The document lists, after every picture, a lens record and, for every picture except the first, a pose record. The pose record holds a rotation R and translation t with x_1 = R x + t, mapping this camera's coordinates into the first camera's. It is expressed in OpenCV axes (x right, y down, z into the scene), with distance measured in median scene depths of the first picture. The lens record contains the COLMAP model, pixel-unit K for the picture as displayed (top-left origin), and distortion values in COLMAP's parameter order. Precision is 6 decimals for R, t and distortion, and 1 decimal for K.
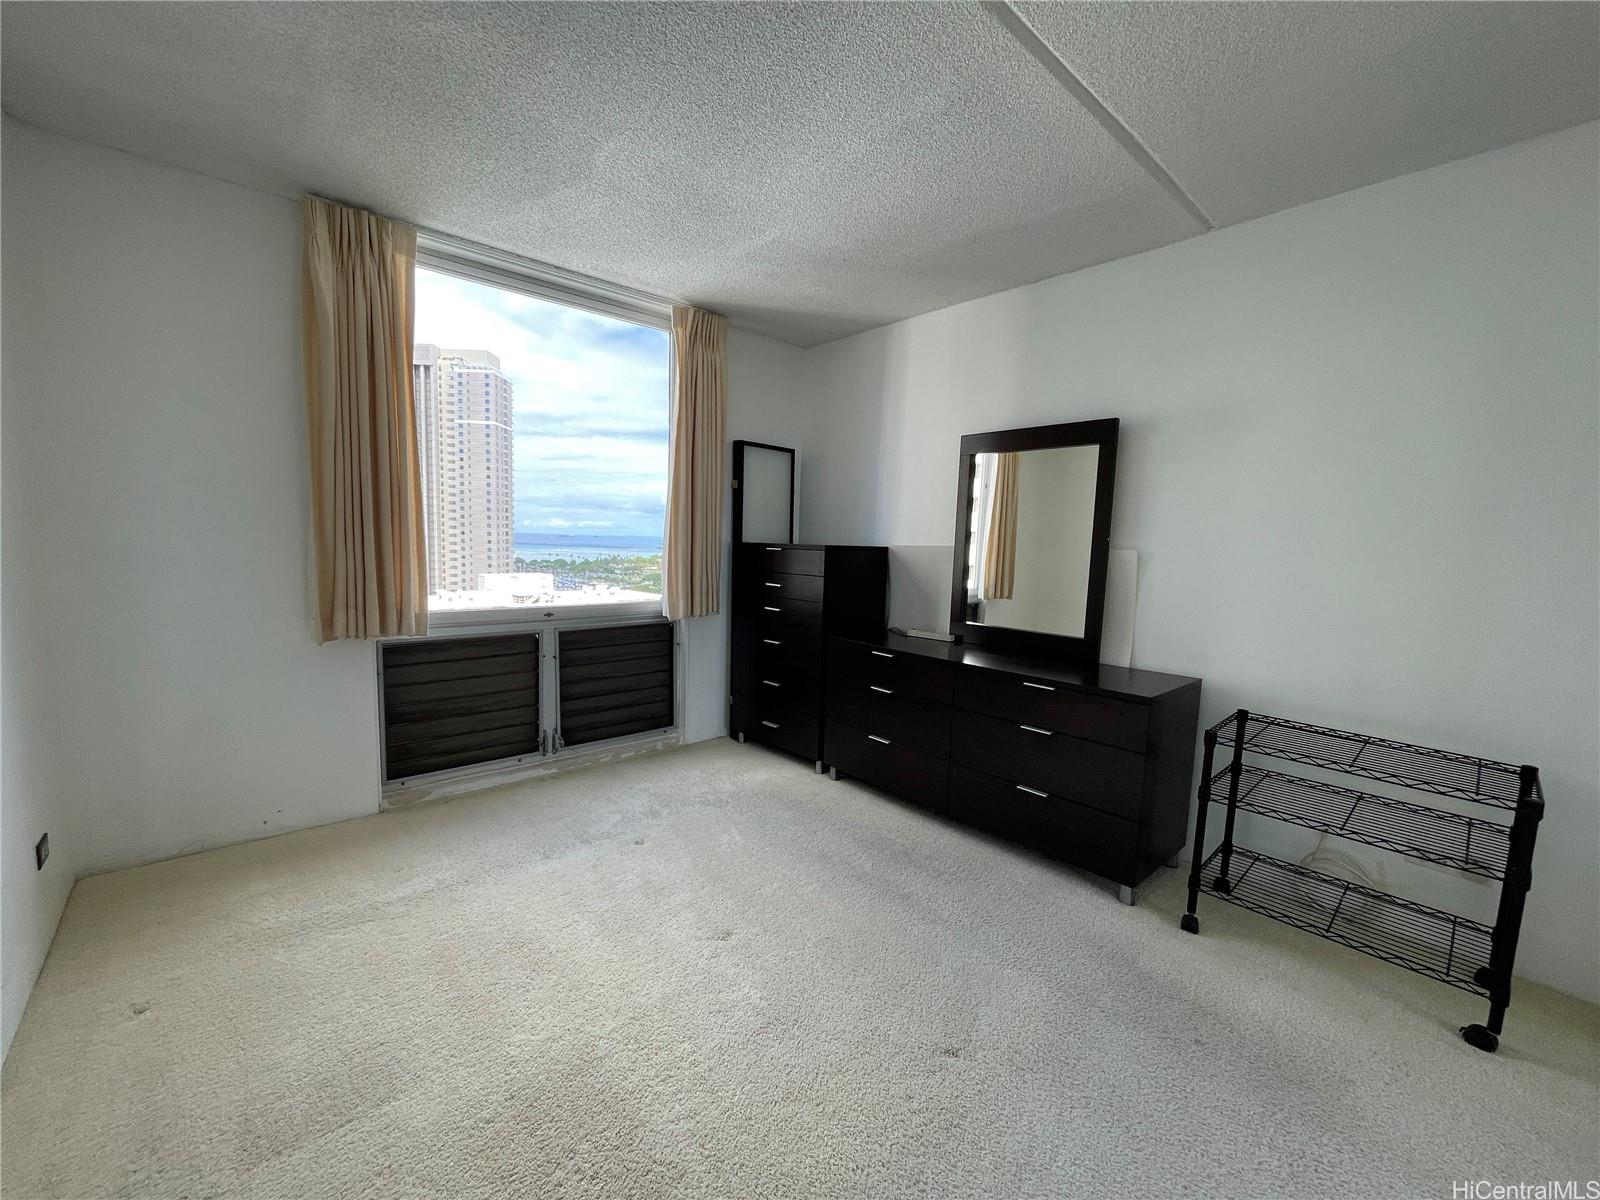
lens RADIAL K [[643.2, 0, 796.7], [0, 643.2, 607.3], [0, 0, 1]] dist [0.000380, -0.000001]
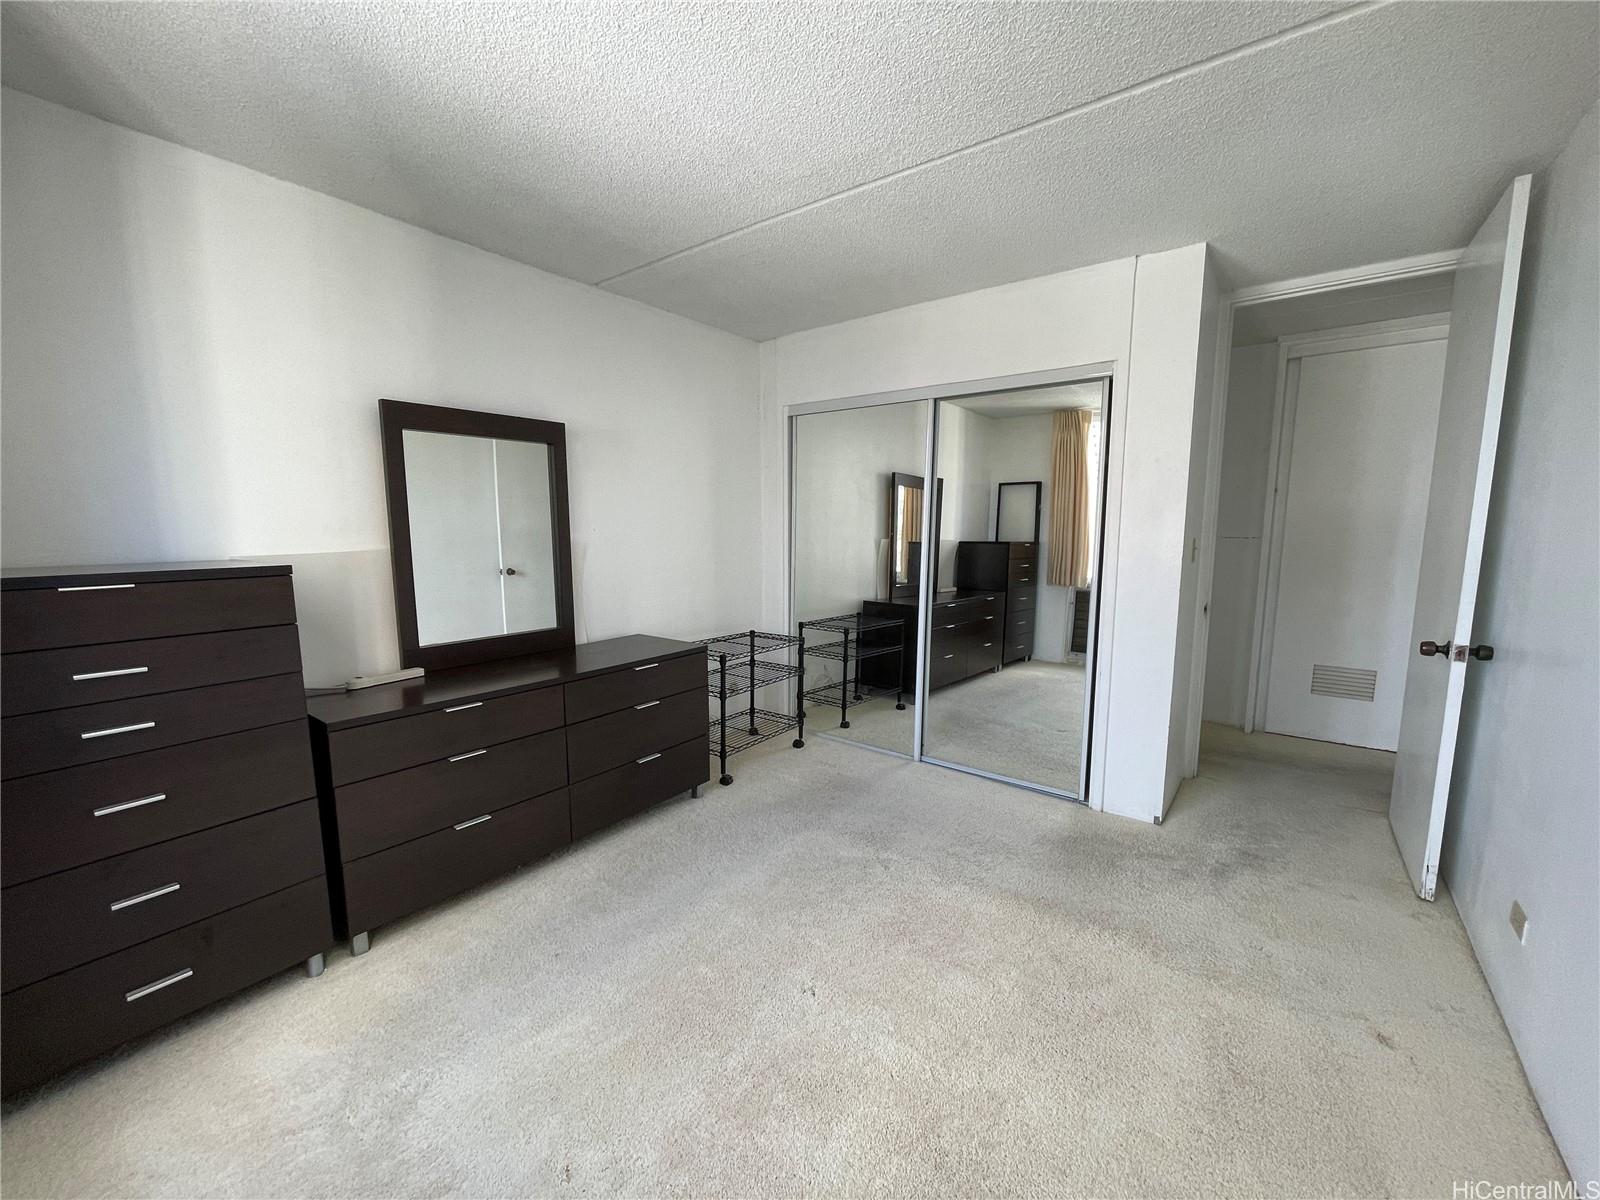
lens RADIAL K [[643.2, 0, 804.2], [0, 643.2, 600.4], [0, 0, 1]] dist [0.000380, -0.000001]
pose [[-0.209482, -0.136205, 0.968280, -0.687440], [0.103245, 0.981634, 0.160420, -0.128578], [-0.972347, 0.133575, -0.191572, 0.831193]]
